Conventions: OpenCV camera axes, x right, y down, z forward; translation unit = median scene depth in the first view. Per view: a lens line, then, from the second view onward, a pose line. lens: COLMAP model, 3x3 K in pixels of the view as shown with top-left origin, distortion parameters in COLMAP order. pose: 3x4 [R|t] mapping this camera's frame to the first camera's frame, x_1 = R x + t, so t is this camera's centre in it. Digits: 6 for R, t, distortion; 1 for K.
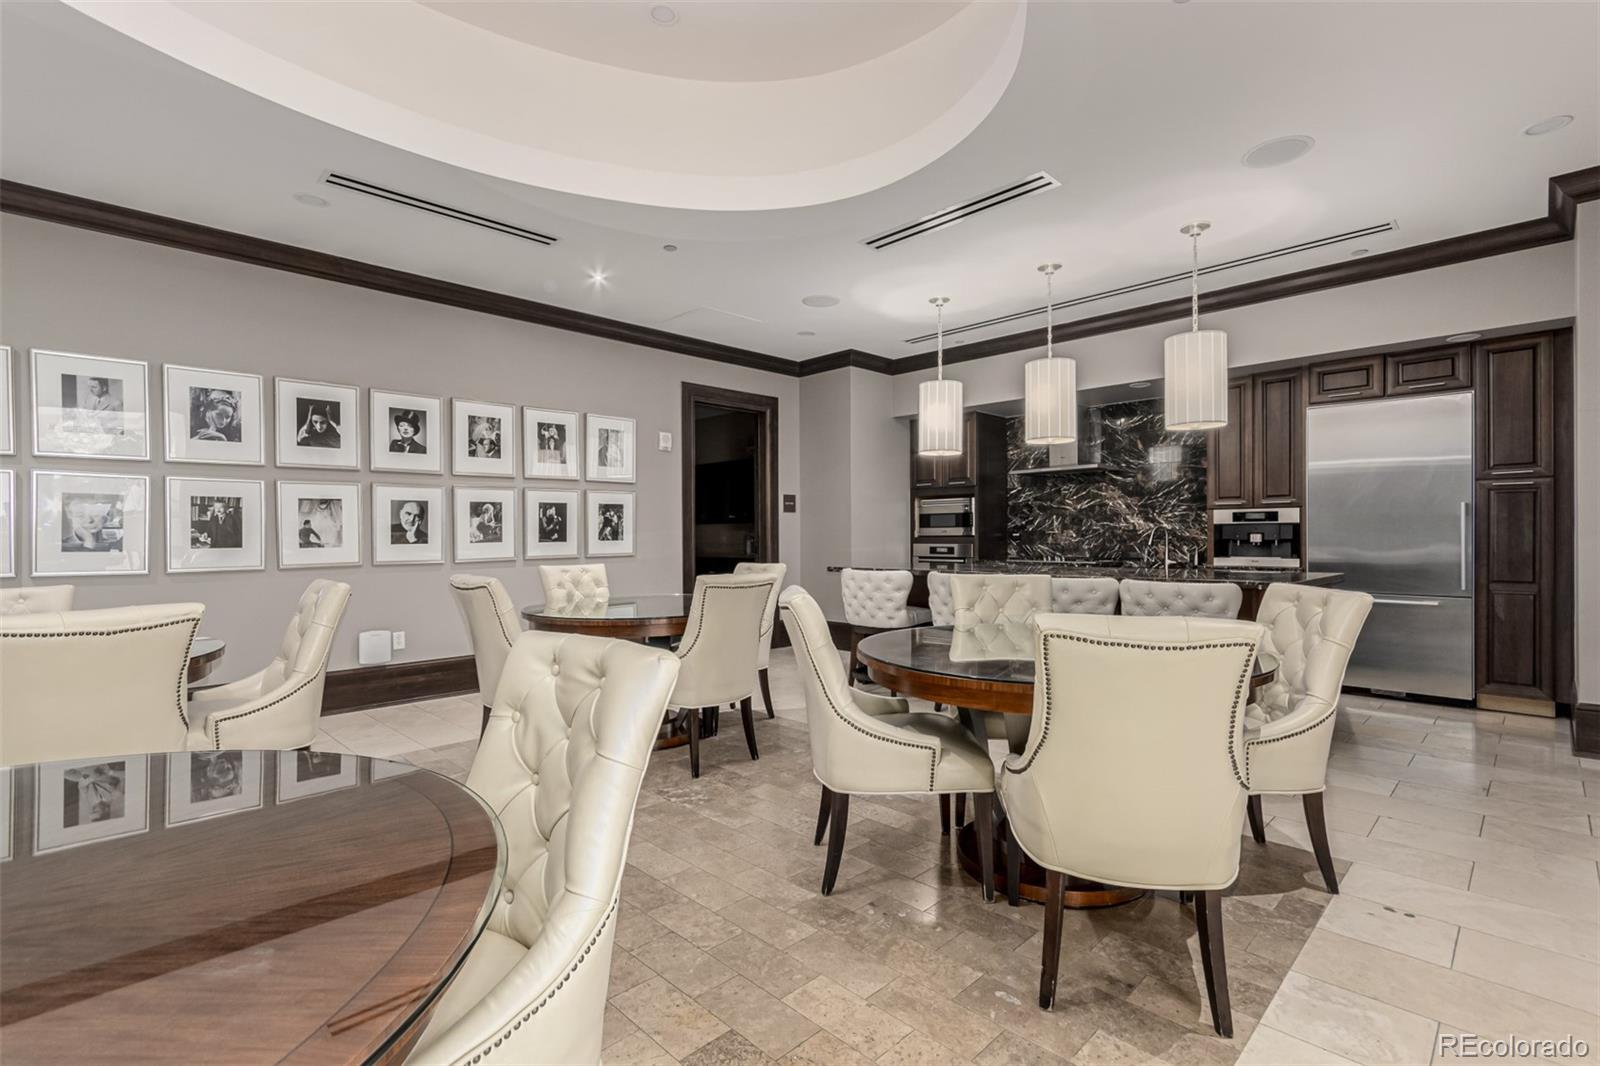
lens RADIAL K [[743.8, 0, 800.5], [0, 743.8, 537.5], [0, 0, 1]] dist [0.007814, 0.000760]
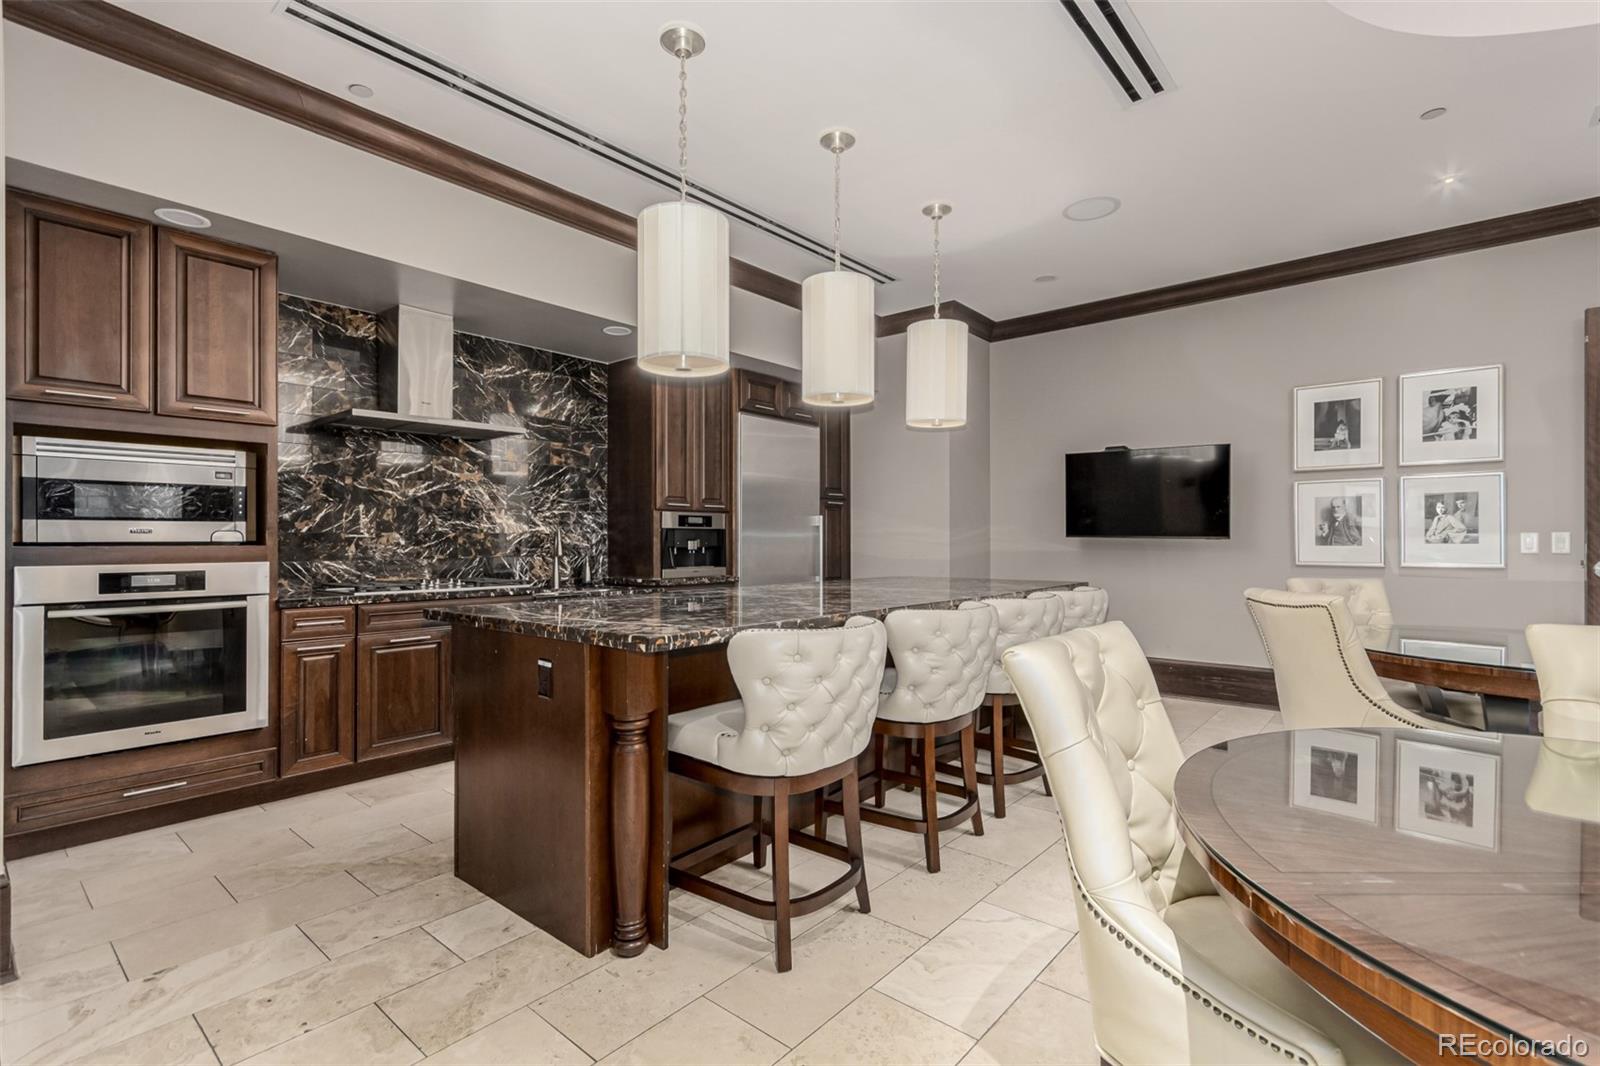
lens RADIAL K [[743.8, 0, 800.7], [0, 743.8, 534.5], [0, 0, 1]] dist [0.007814, 0.000760]
pose [[-0.073731, 0.010261, 0.997225, -0.231680], [0.000121, 0.999947, -0.010280, -0.002874], [-0.997278, -0.000637, -0.073729, 0.774534]]
